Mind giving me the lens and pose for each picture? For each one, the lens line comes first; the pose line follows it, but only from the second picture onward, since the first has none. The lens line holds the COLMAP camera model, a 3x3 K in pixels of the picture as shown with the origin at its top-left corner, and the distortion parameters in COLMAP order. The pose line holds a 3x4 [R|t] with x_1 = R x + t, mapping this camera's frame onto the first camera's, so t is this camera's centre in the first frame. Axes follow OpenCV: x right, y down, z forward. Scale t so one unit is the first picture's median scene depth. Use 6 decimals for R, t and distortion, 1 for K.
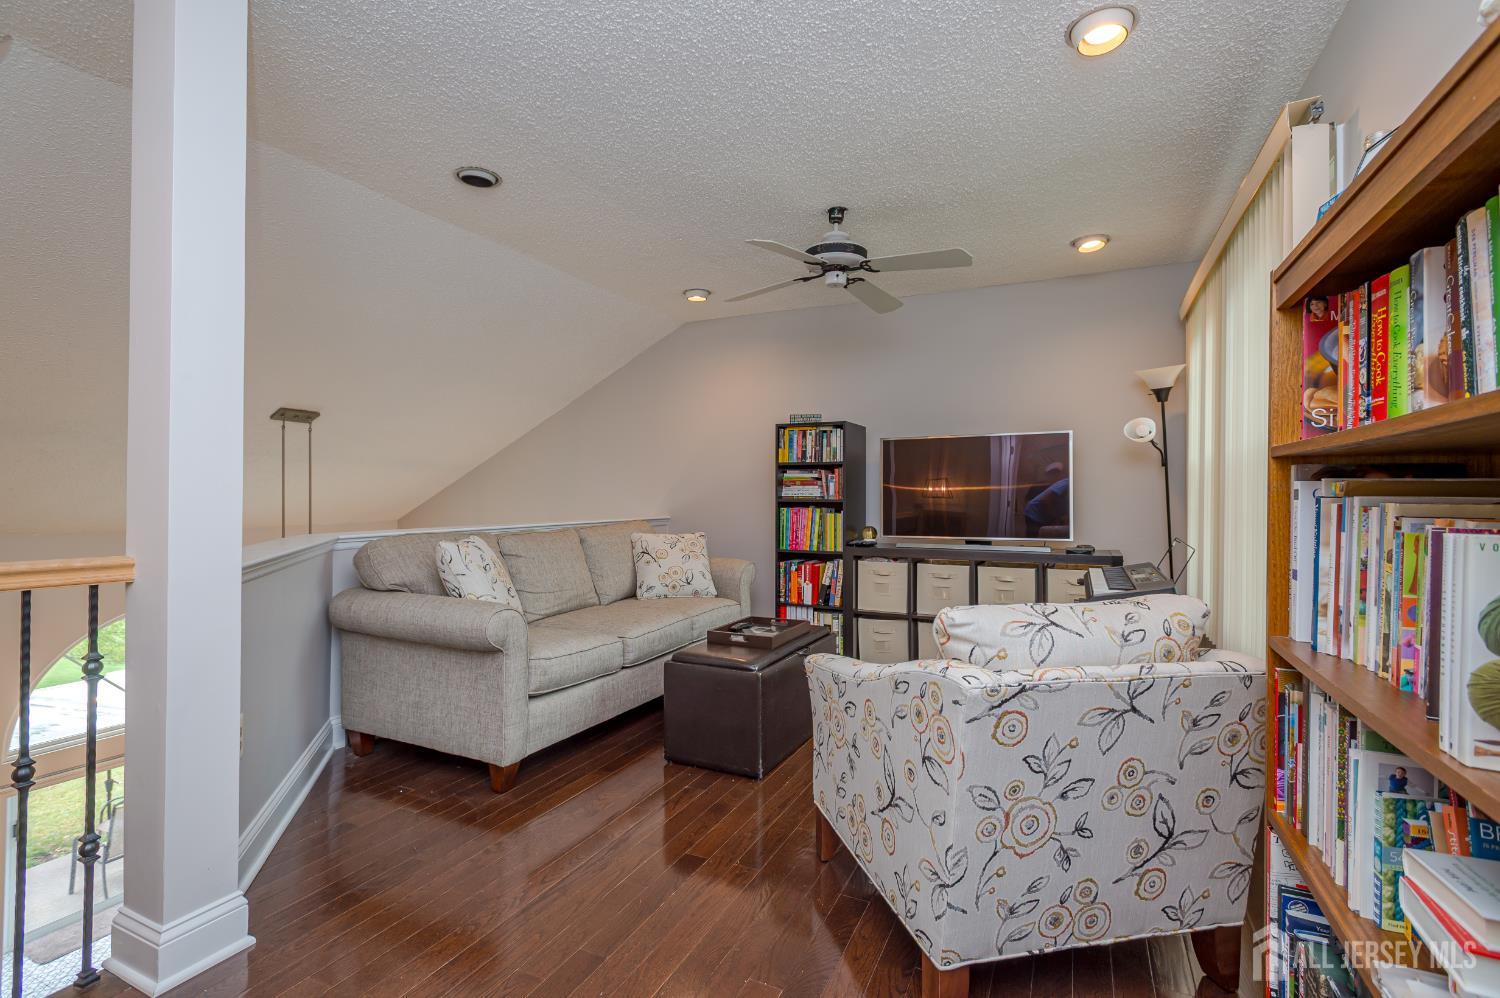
lens RADIAL K [[710.6, 0, 750.0], [0, 710.6, 499.0], [0, 0, 1]] dist [0.016027, -0.001300]
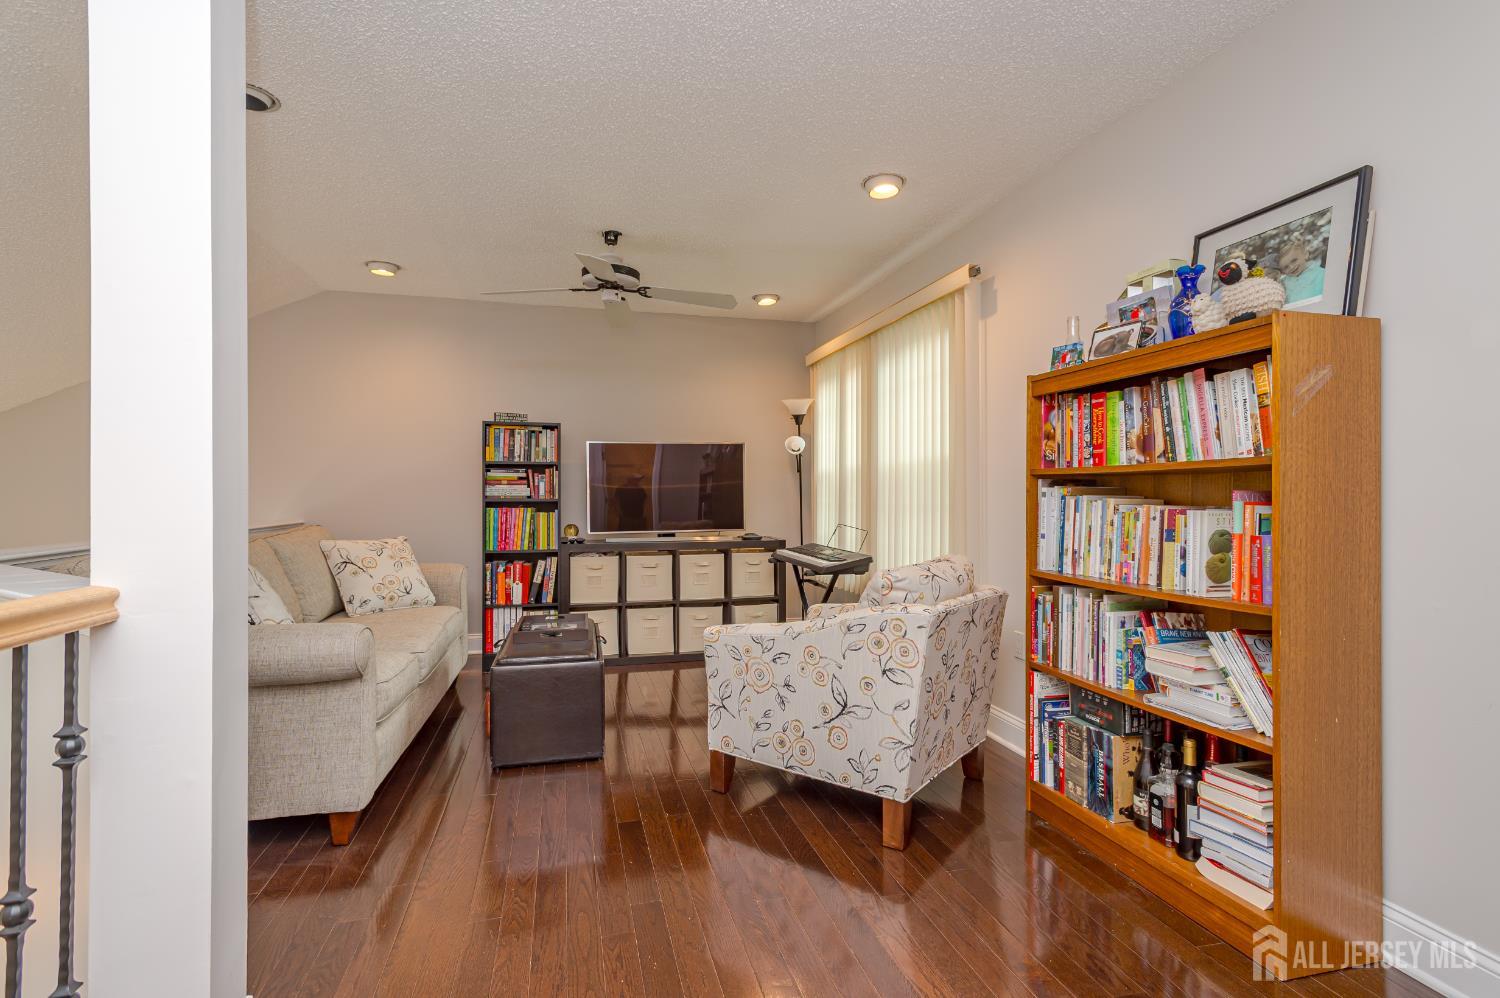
lens RADIAL K [[733.9, 0, 752.3], [0, 733.9, 503.3], [0, 0, 1]] dist [0.027540, 0.000302]
pose [[0.752476, -0.010368, 0.658538, -0.362599], [0.005033, 0.999937, 0.009991, -0.002150], [-0.658600, -0.004204, 0.752481, 0.007558]]
